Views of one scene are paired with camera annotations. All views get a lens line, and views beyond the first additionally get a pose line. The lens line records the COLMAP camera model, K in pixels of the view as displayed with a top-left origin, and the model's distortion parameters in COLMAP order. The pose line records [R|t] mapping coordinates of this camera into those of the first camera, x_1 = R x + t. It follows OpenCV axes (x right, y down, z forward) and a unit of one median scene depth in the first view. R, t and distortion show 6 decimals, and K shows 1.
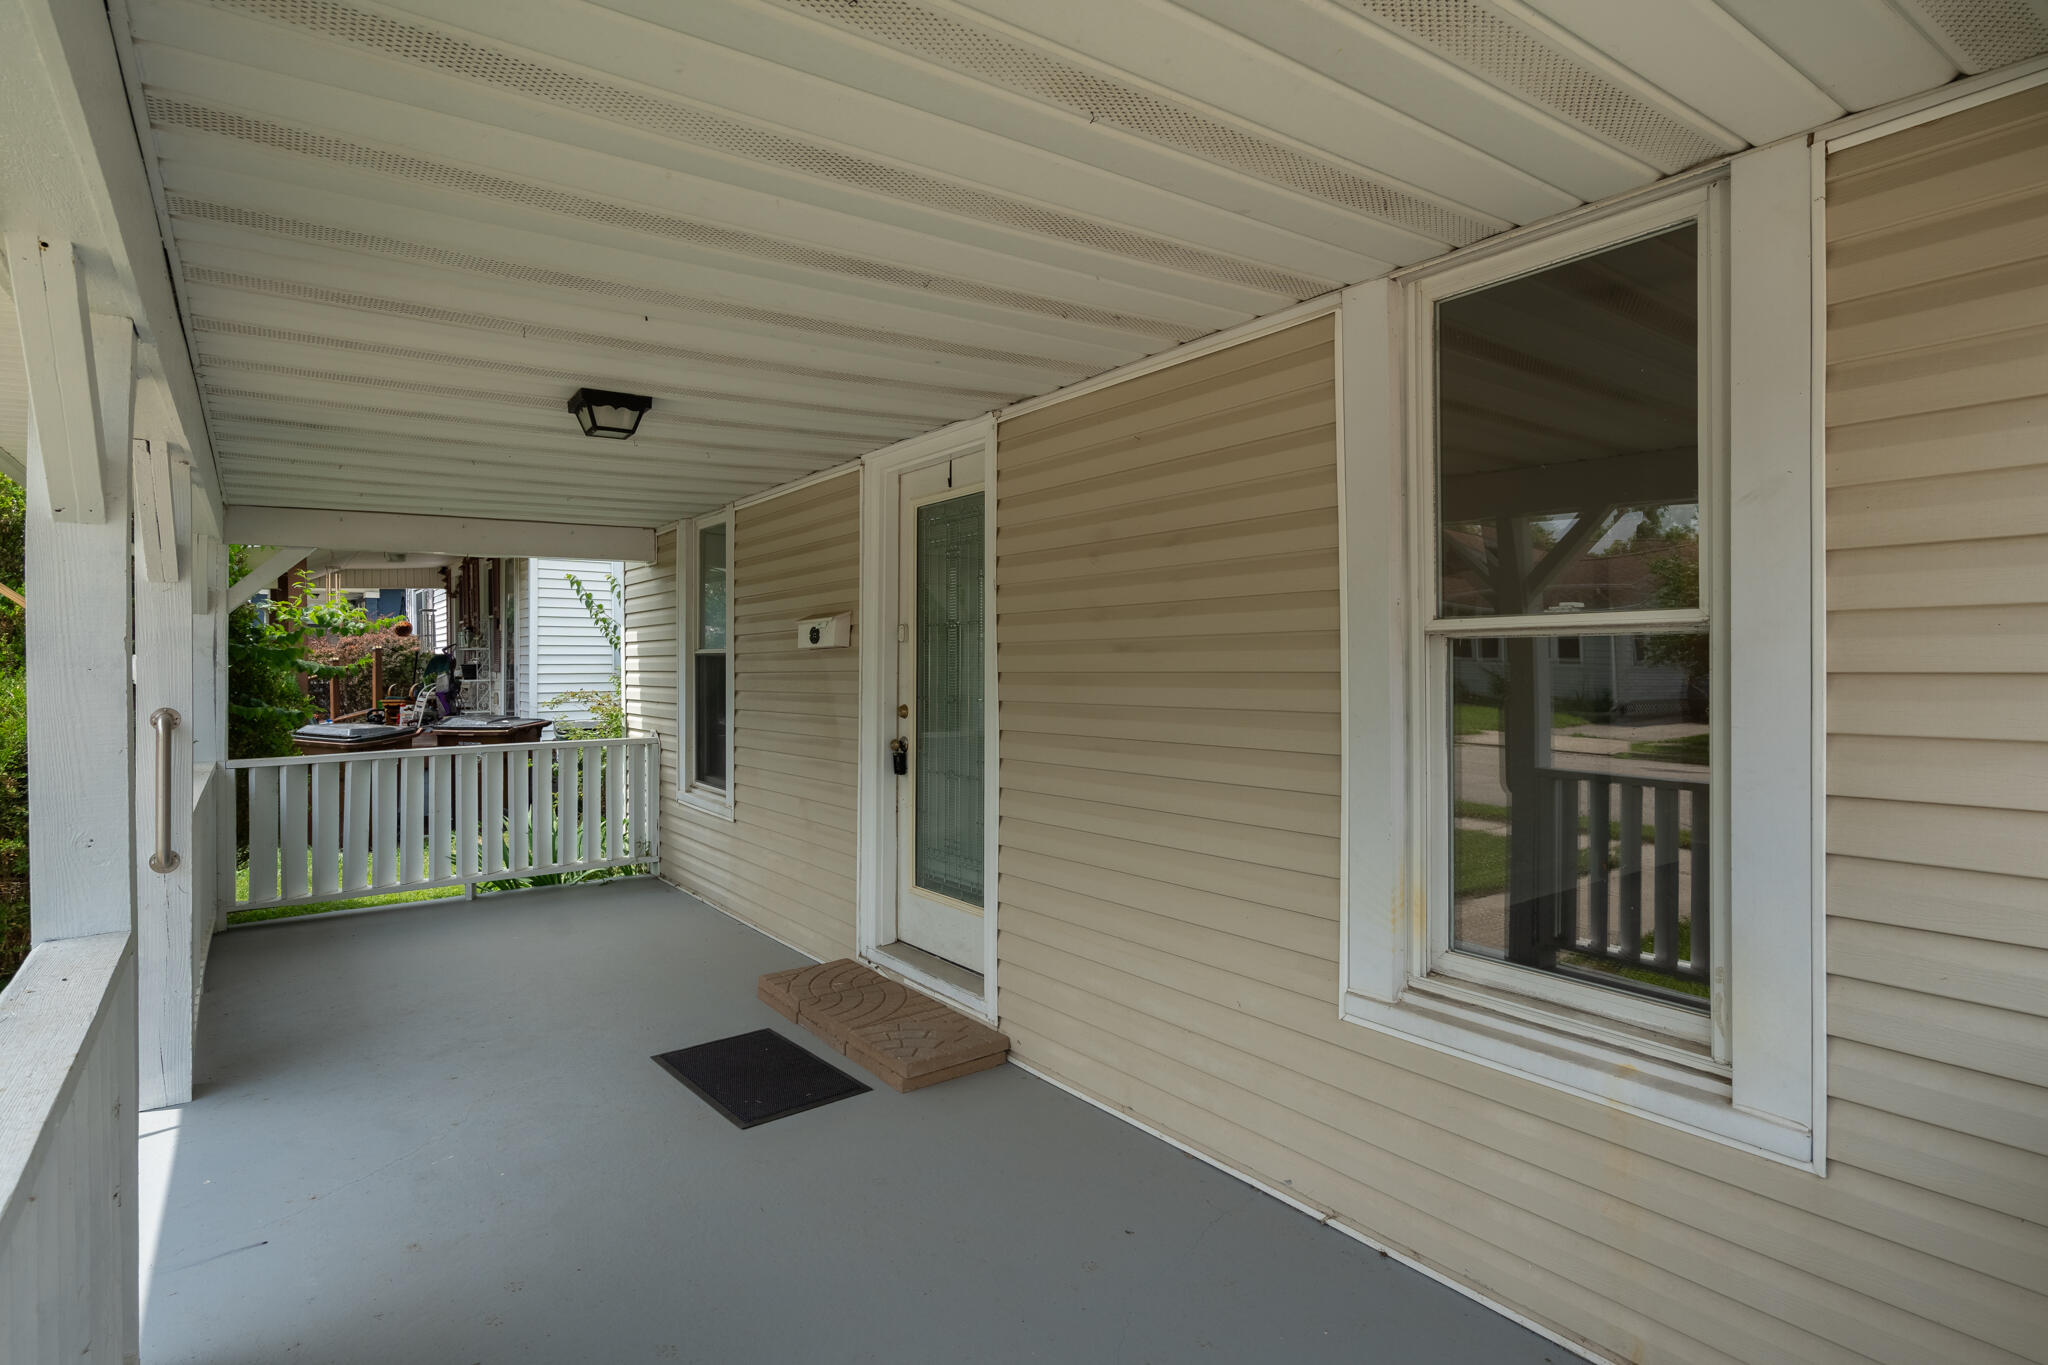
lens RADIAL K [[1067.6, 0, 1024.0], [0, 1067.6, 682.5], [0, 0, 1]] dist [0.001533, 0.000035]
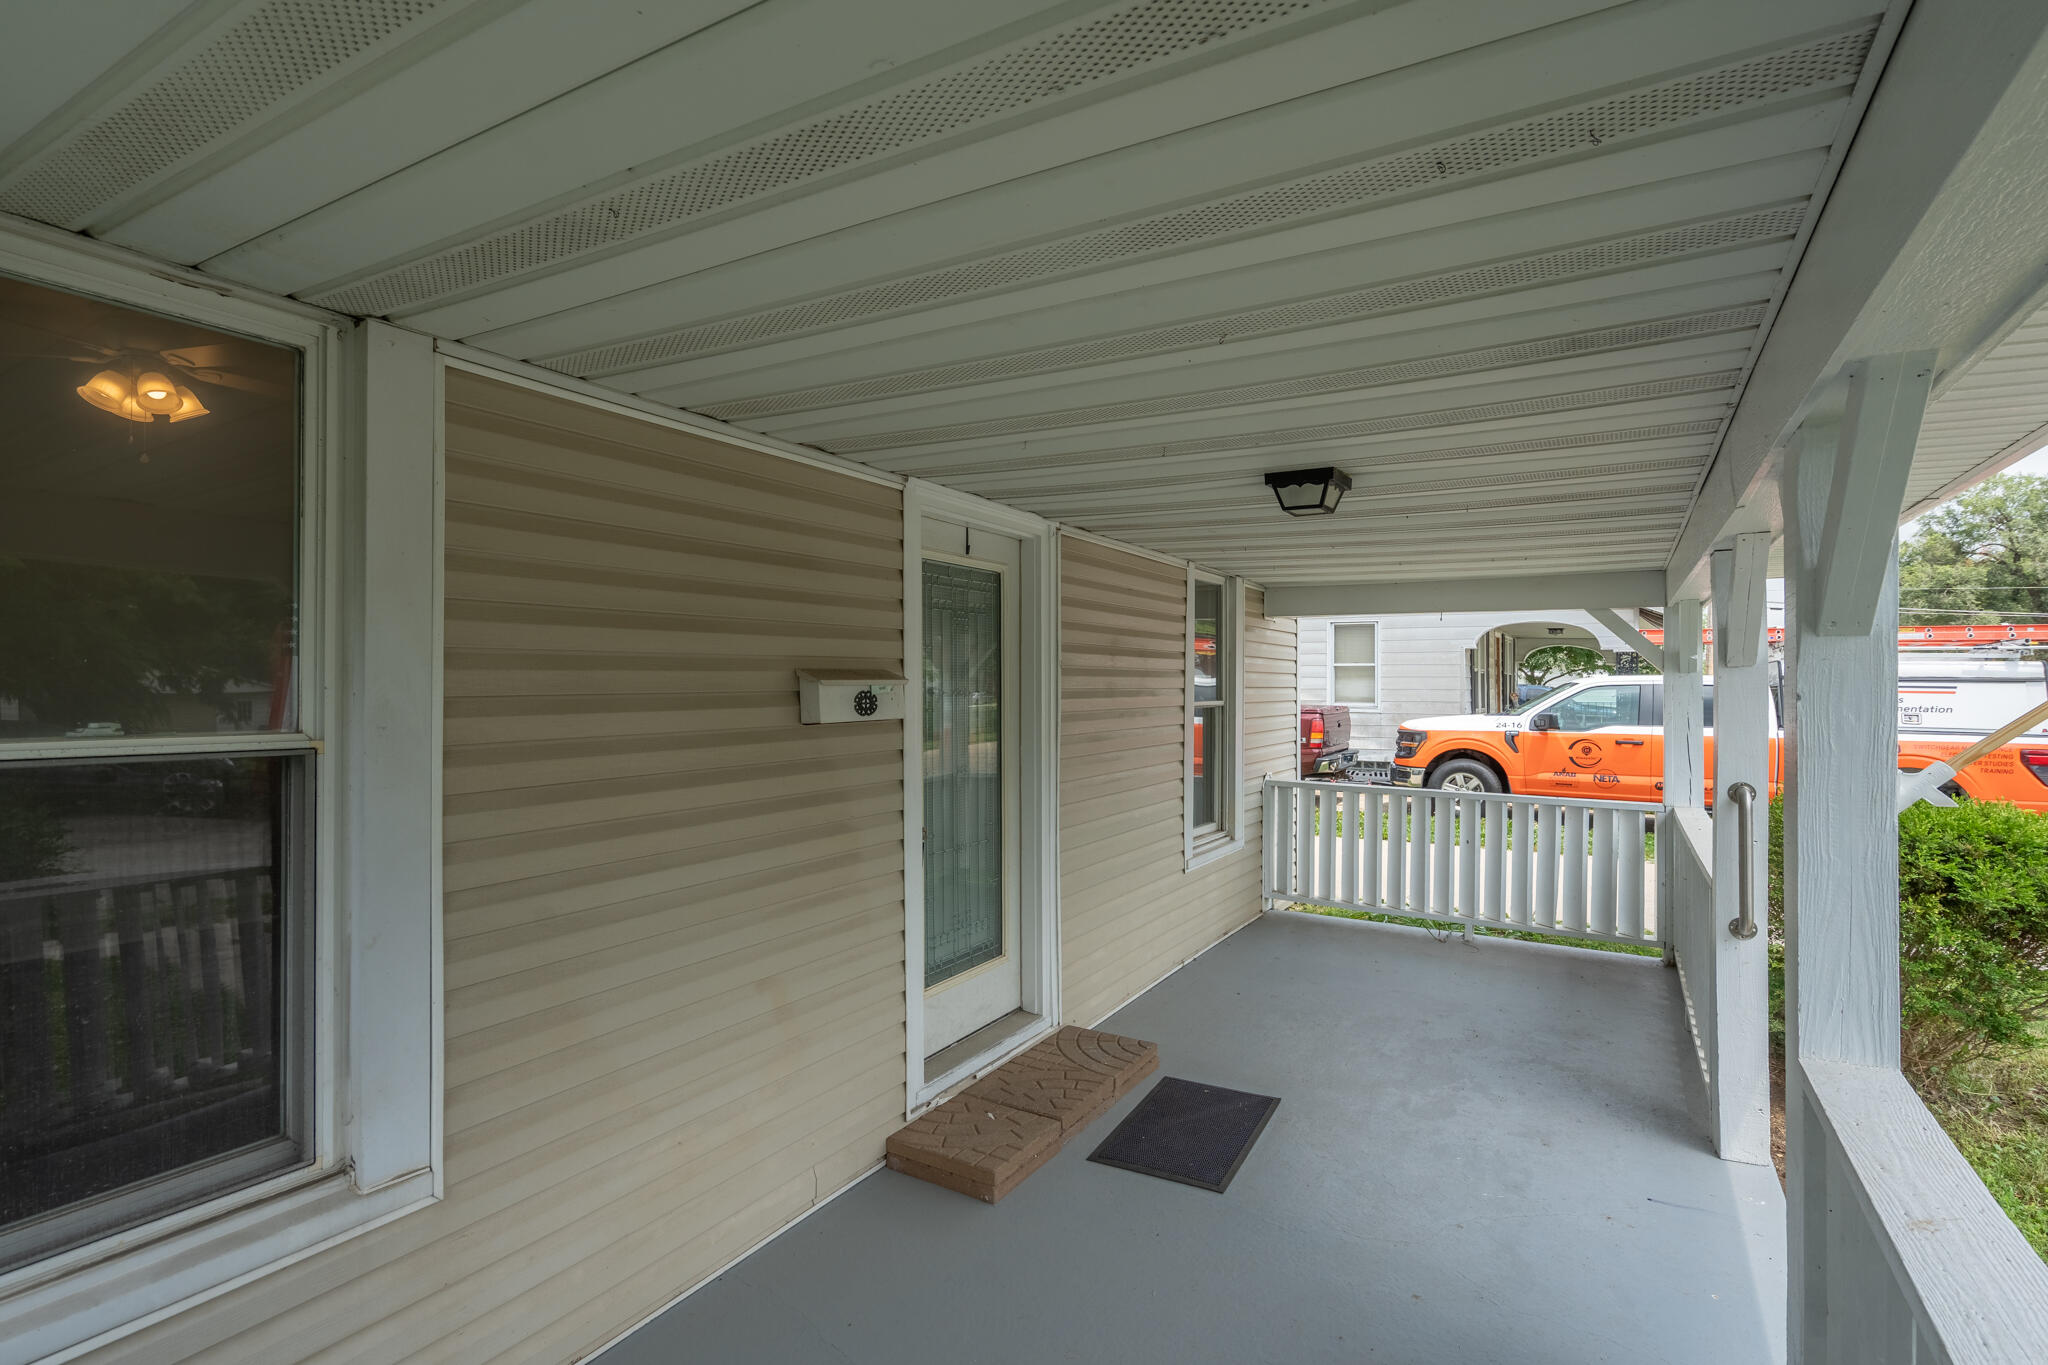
lens RADIAL K [[935.7, 0, 1024.0], [0, 935.7, 682.5], [0, 0, 1]] dist [0.000900, 0.000563]
pose [[-0.383690, 0.007825, 0.923429, -0.888716], [0.024938, 0.999687, 0.001891, -0.063125], [-0.923125, 0.023754, -0.383765, 1.279902]]
